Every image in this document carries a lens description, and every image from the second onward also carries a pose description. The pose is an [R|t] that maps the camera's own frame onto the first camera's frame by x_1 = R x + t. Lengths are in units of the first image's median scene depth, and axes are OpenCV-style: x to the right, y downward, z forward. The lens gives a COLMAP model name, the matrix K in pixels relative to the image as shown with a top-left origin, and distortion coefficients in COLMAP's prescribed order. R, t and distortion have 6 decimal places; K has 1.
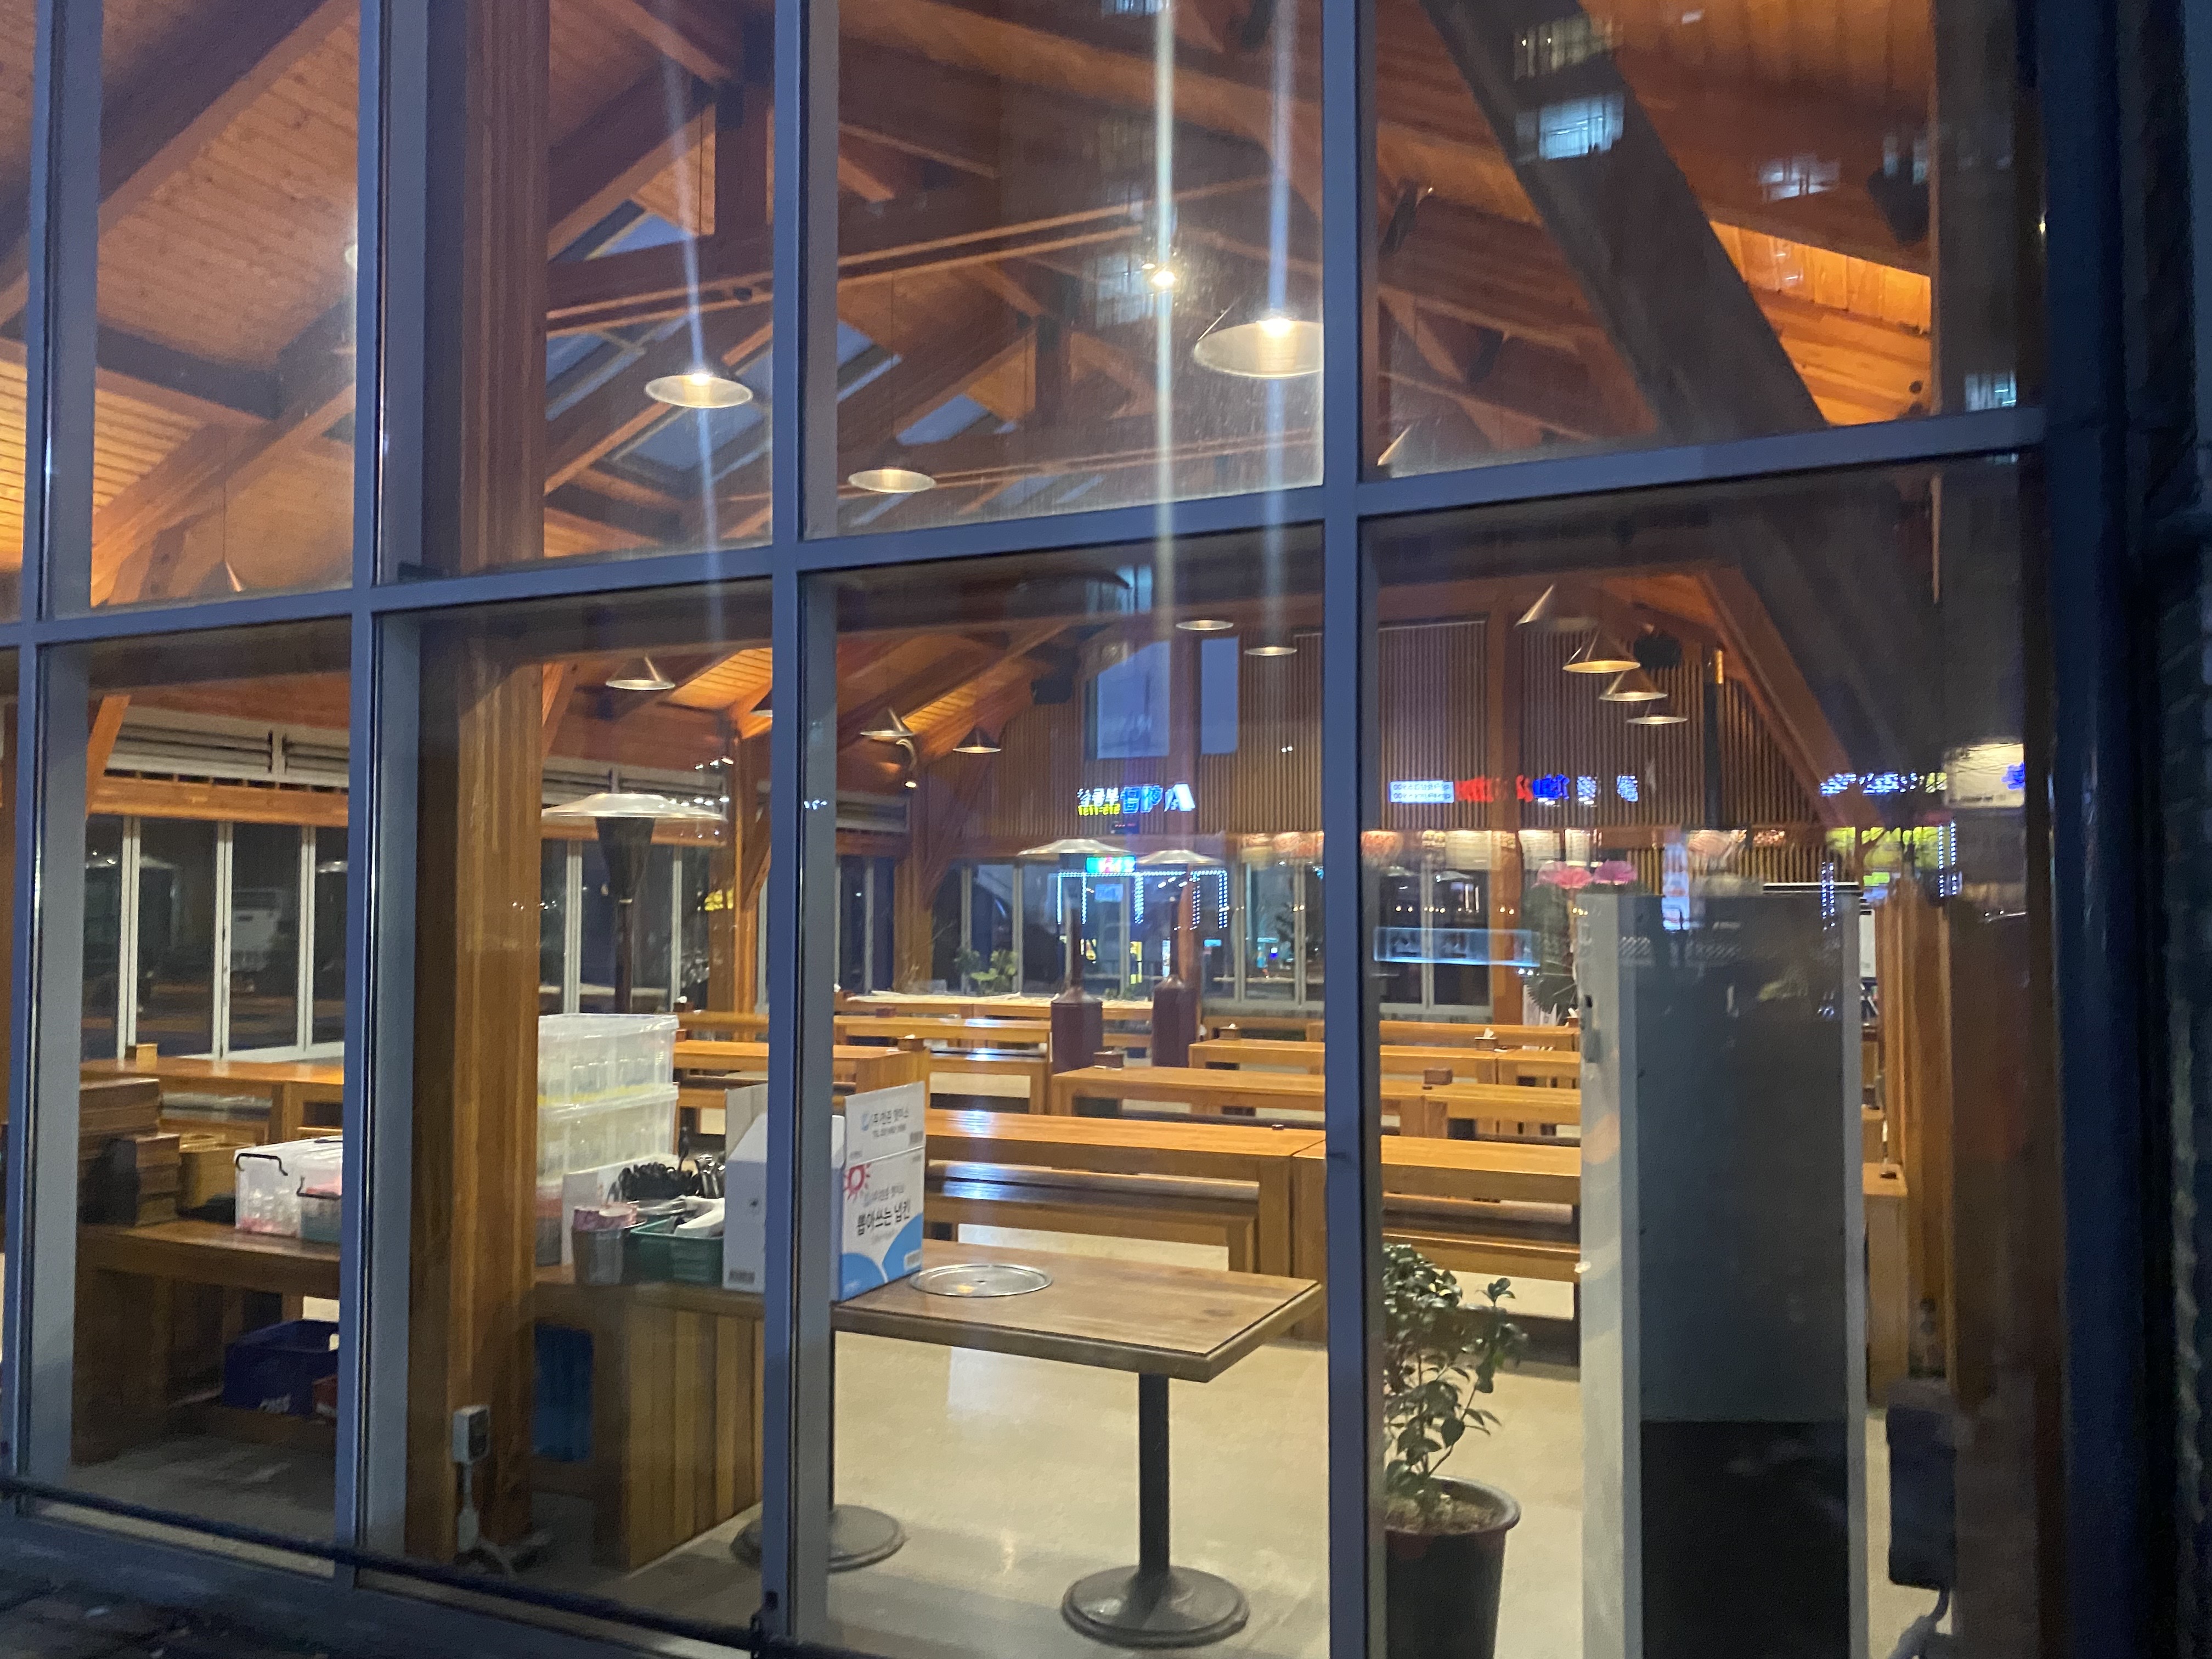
lens RADIAL K [[1696.3, 0, 1106.0], [0, 1696.3, 829.5], [0, 0, 1]] dist [0.045529, -0.035621]
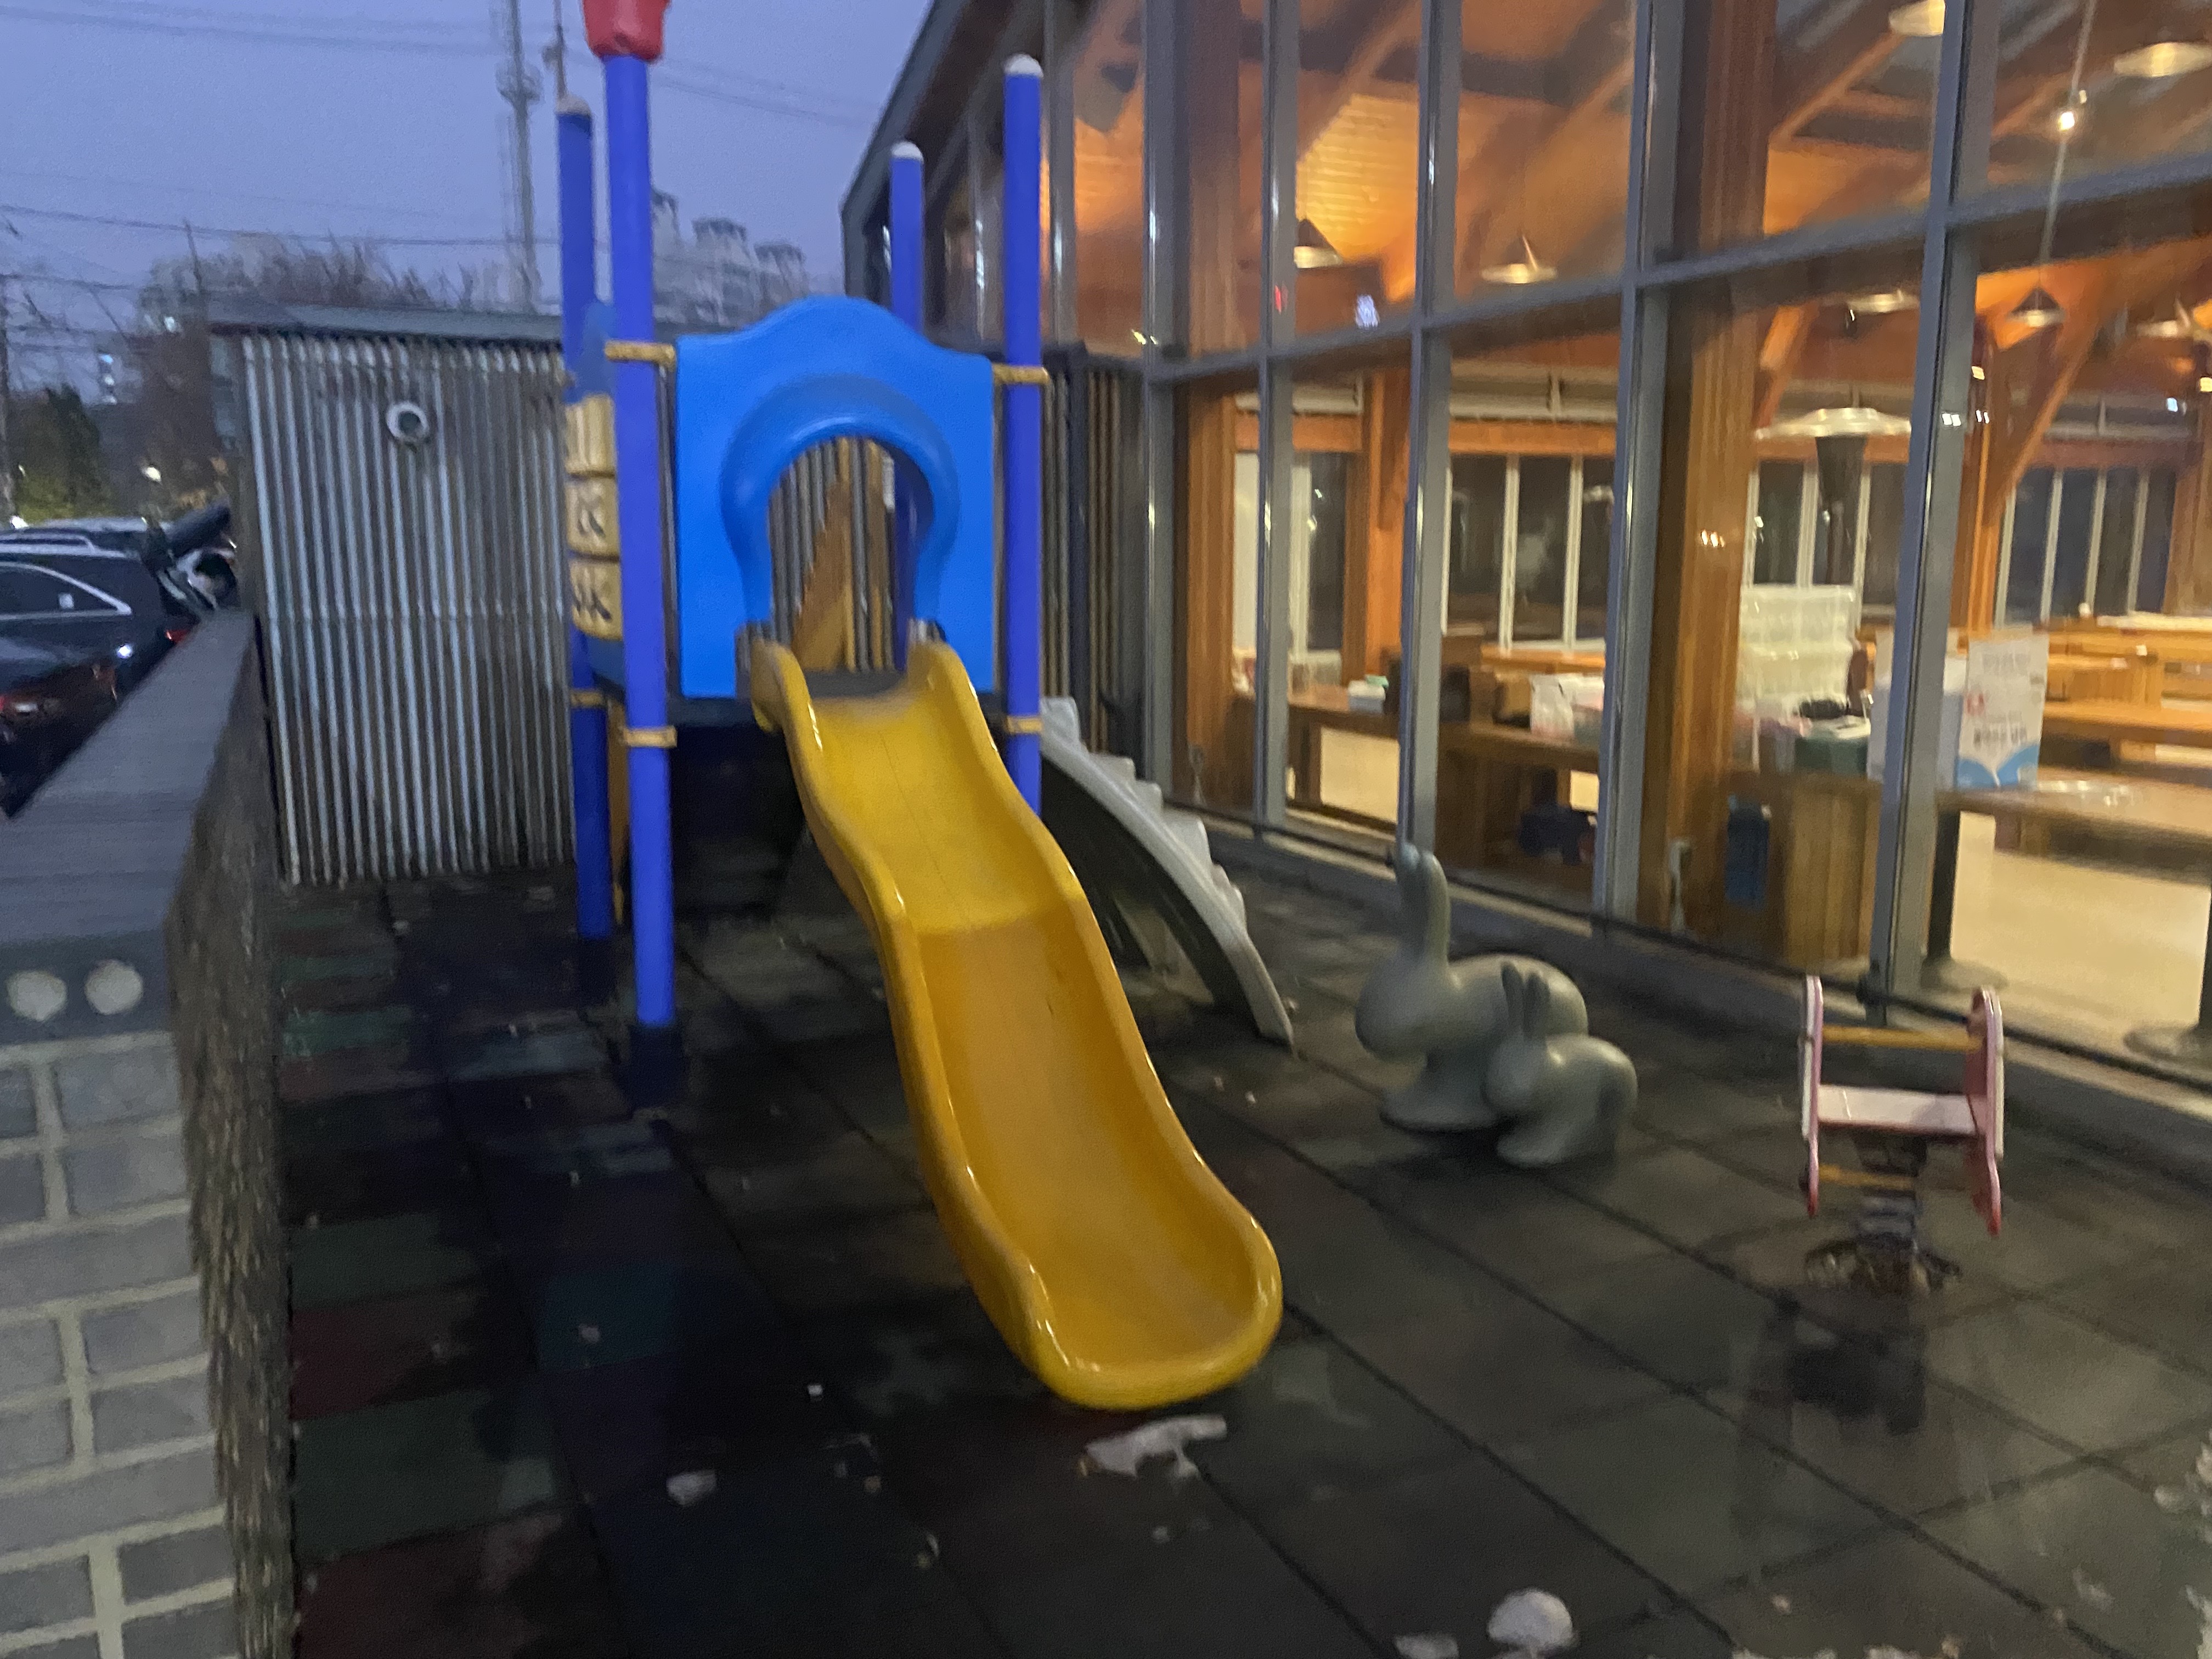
lens RADIAL K [[1680.2, 0, 1056.4], [0, 1680.2, 837.8], [0, 0, 1]] dist [0.088143, -0.207878]
pose [[0.747785, 0.109983, -0.654768, 0.153871], [0.035072, 0.978264, 0.204376, 0.012427], [0.663014, -0.175793, 0.727674, -0.356053]]
